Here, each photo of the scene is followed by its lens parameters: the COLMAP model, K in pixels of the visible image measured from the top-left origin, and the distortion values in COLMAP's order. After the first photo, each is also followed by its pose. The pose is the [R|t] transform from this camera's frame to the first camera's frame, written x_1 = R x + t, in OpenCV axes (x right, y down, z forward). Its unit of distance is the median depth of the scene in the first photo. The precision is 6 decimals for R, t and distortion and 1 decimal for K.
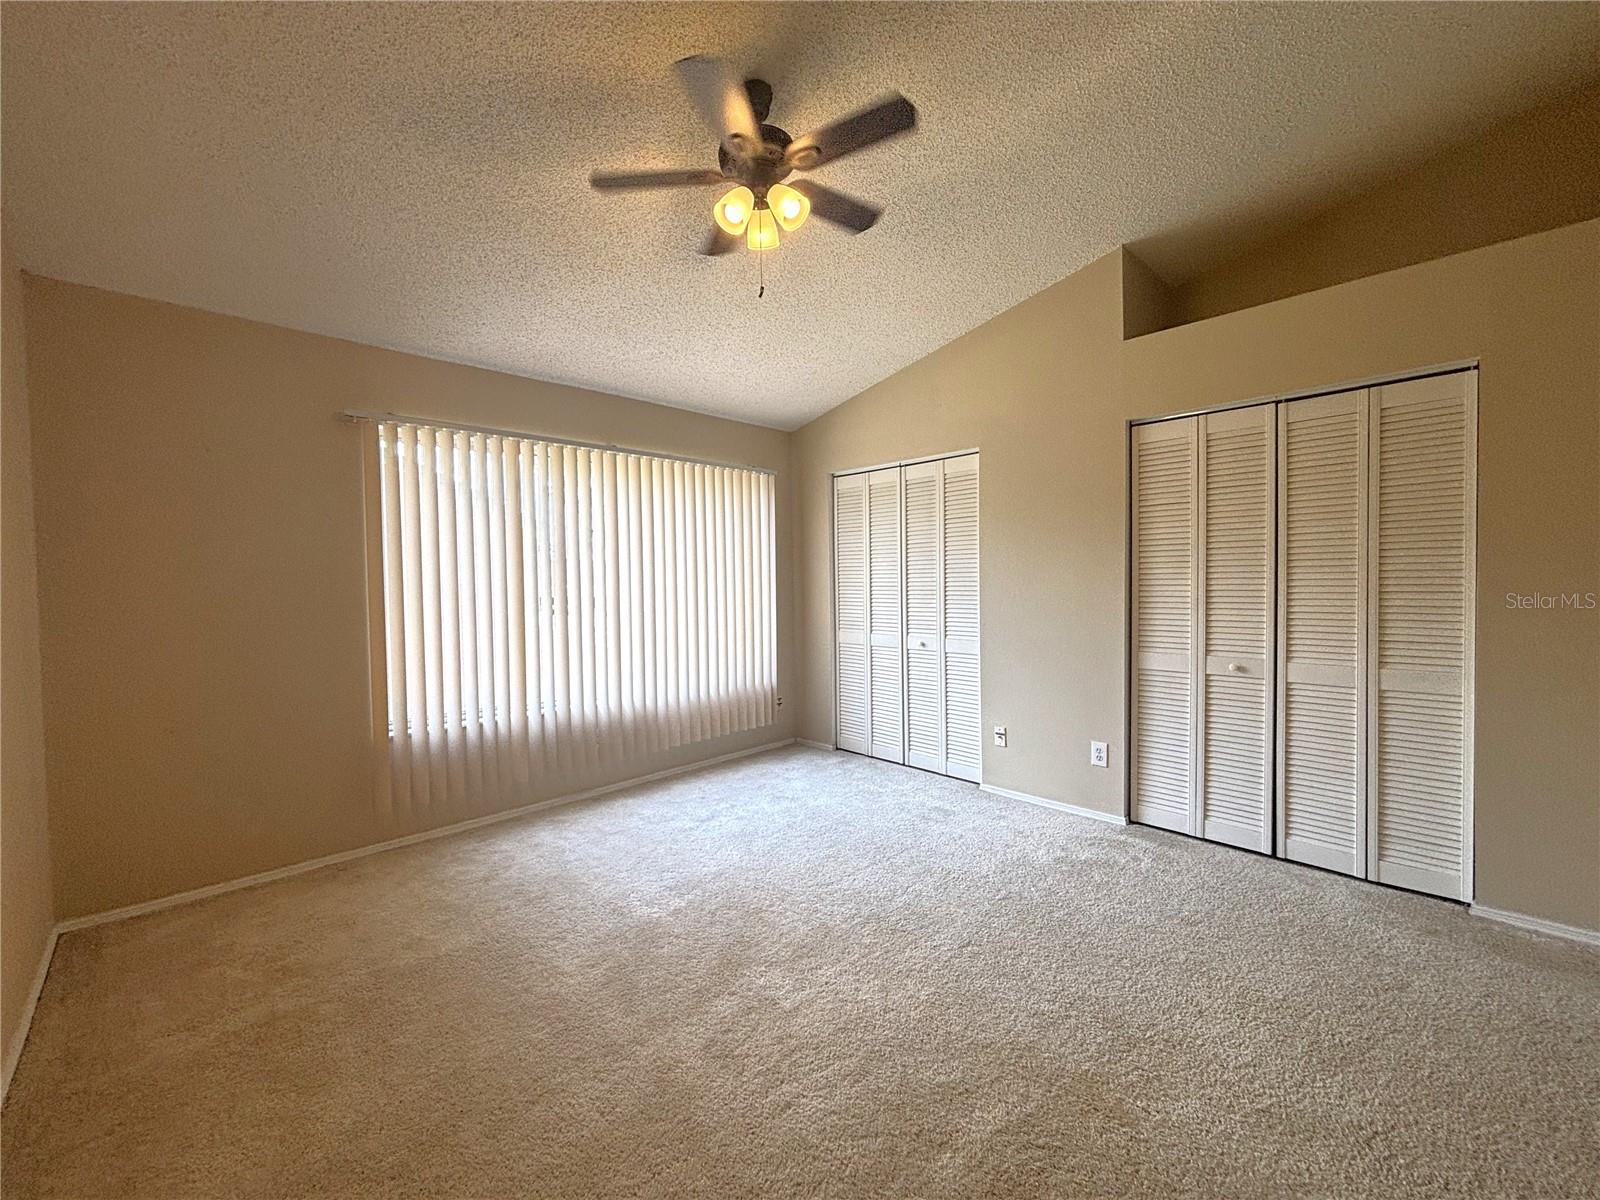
lens RADIAL K [[644.6, 0, 804.3], [0, 644.6, 596.9], [0, 0, 1]] dist [0.002574, -0.000578]
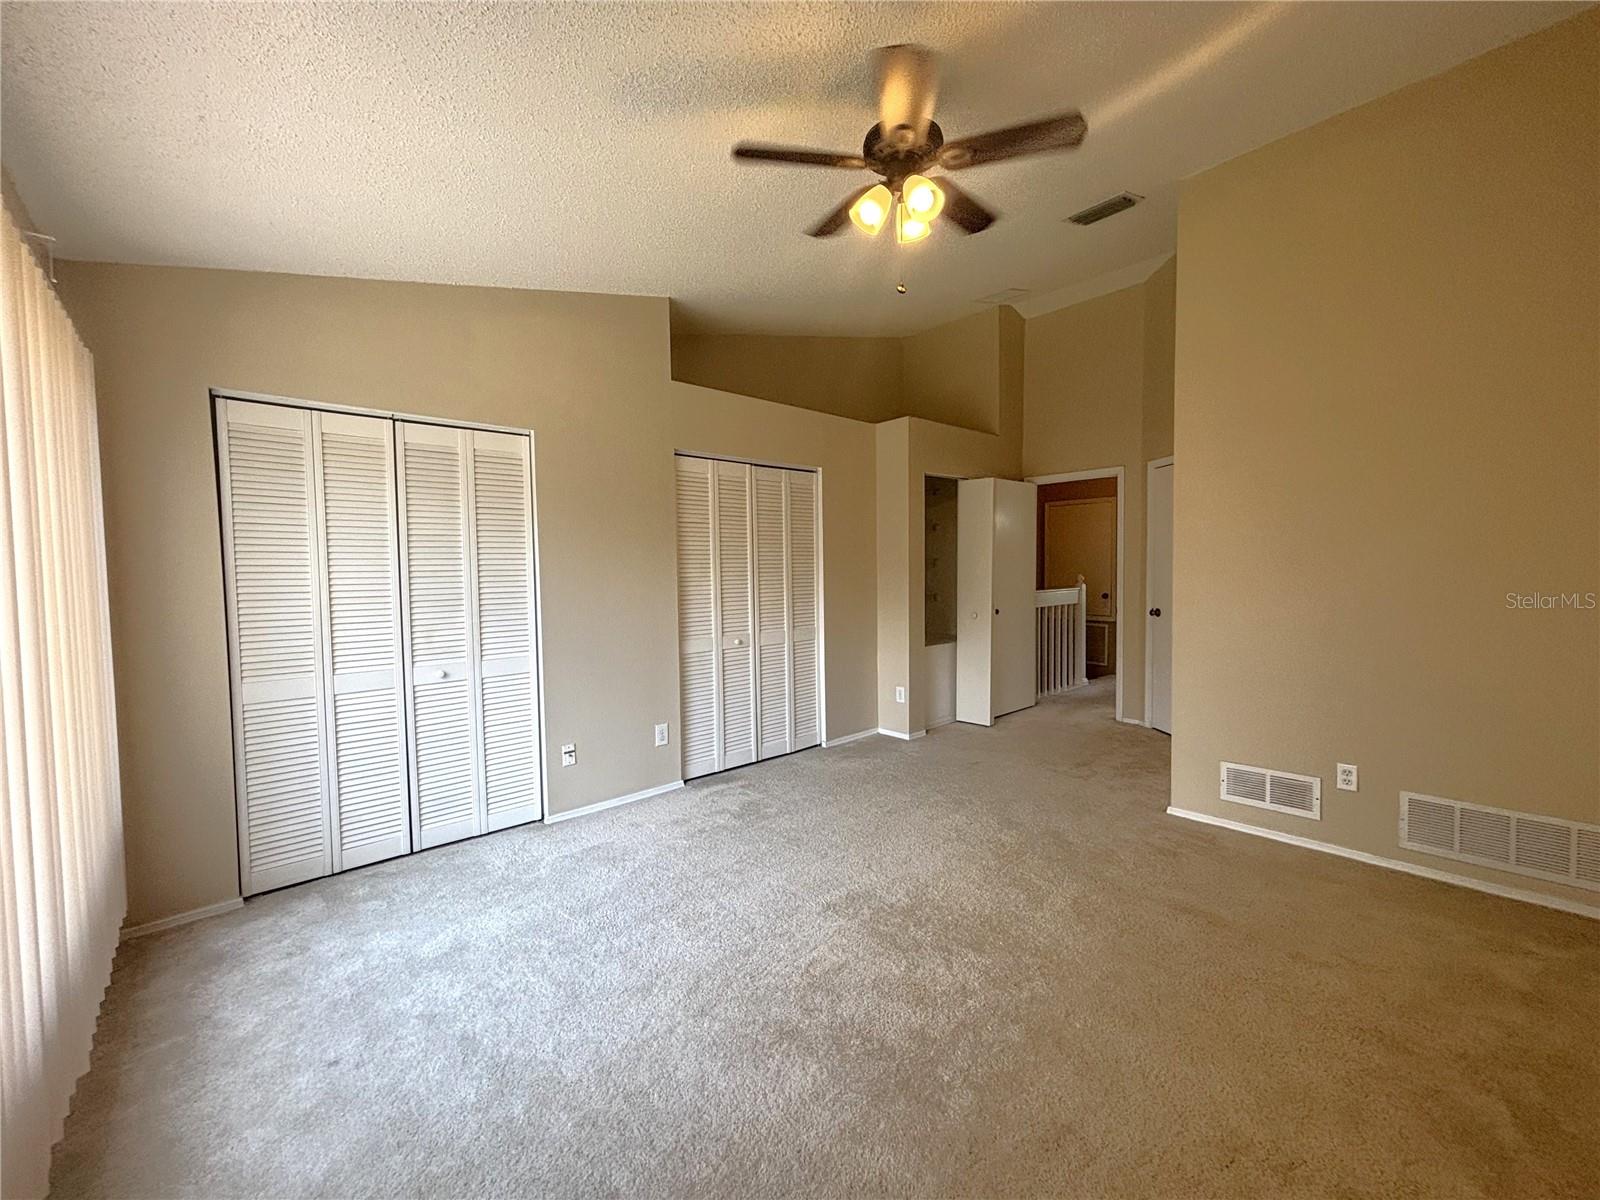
lens RADIAL K [[644.6, 0, 805.4], [0, 644.6, 600.9], [0, 0, 1]] dist [0.002574, -0.000578]
pose [[0.023655, -0.028777, 0.999306, -0.574757], [0.049282, 0.998404, 0.027584, -0.010469], [-0.998505, 0.048595, 0.025036, 0.609754]]
